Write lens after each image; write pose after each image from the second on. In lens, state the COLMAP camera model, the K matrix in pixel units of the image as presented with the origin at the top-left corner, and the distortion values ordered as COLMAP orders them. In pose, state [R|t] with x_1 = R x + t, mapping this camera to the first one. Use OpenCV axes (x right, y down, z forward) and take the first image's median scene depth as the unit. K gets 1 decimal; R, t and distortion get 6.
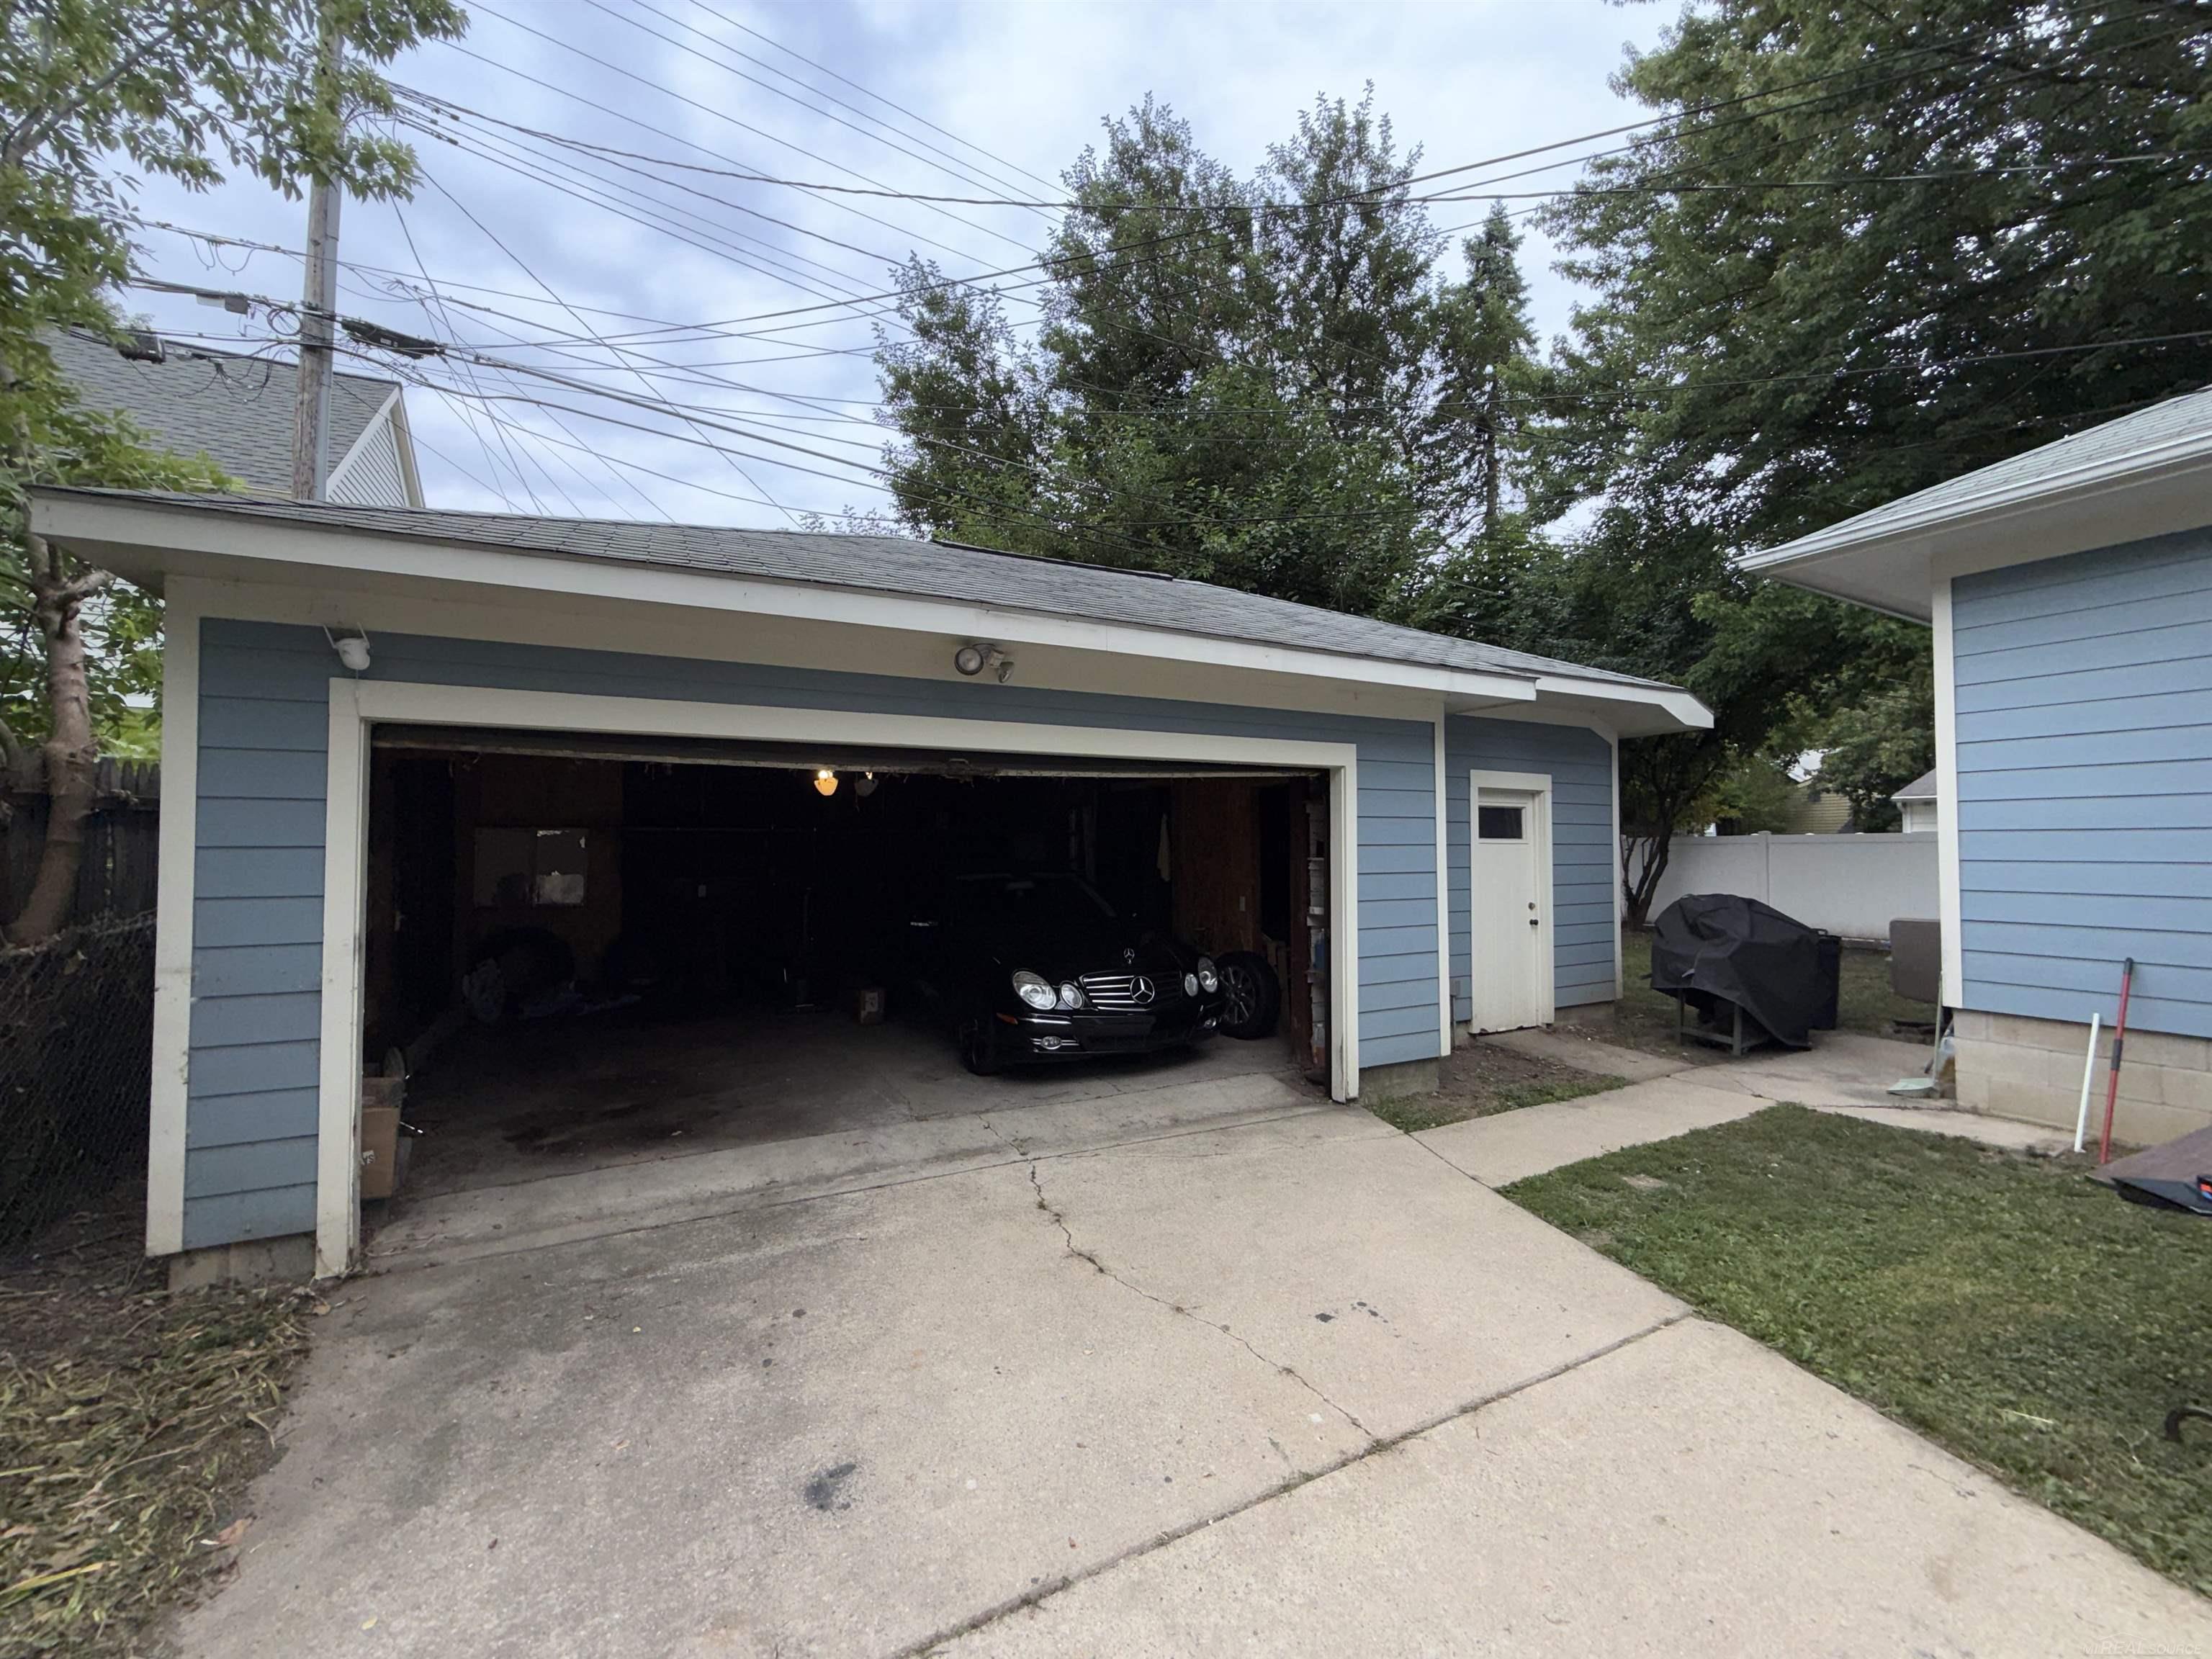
lens RADIAL K [[887.4, 0, 1102.6], [0, 887.4, 821.2], [0, 0, 1]] dist [0.003550, -0.001376]
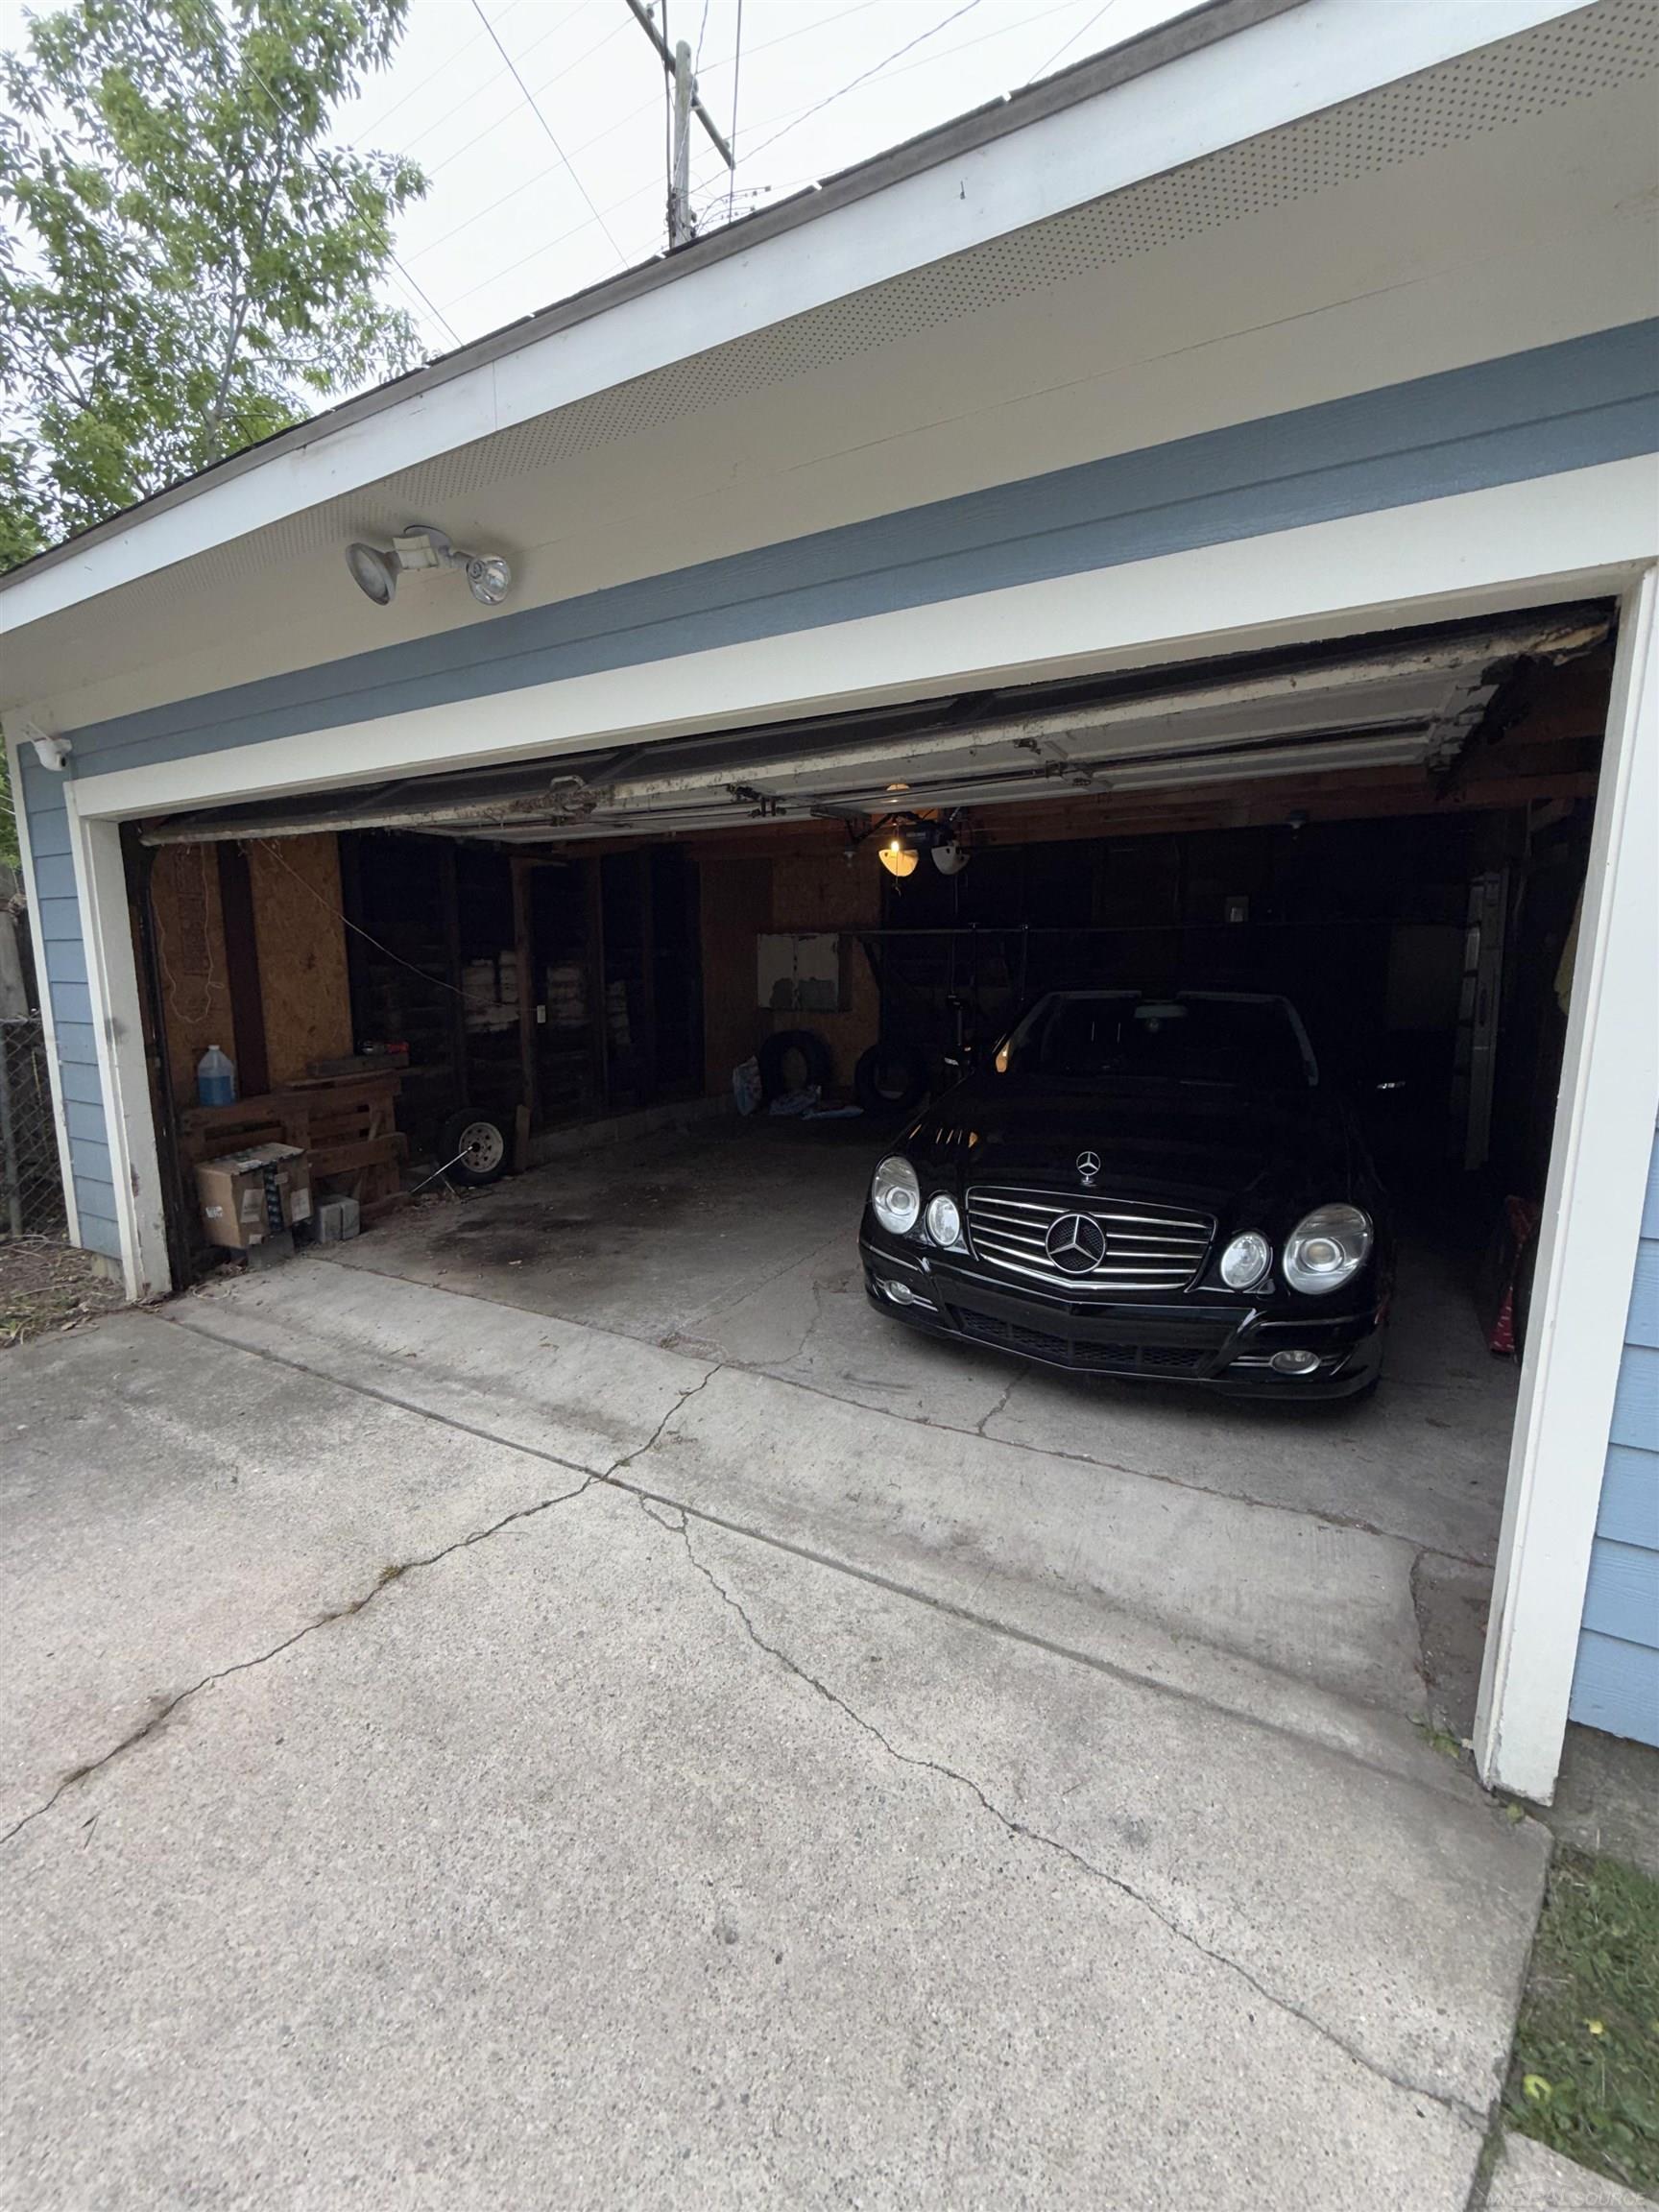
lens RADIAL K [[887.4, 0, 828.8], [0, 887.4, 1106.7], [0, 0, 1]] dist [0.003550, -0.001376]
pose [[0.566580, 0.134864, -0.812895, 0.445311], [0.019098, 0.984101, 0.176579, 0.046074], [0.823785, -0.115571, 0.554997, 0.844819]]
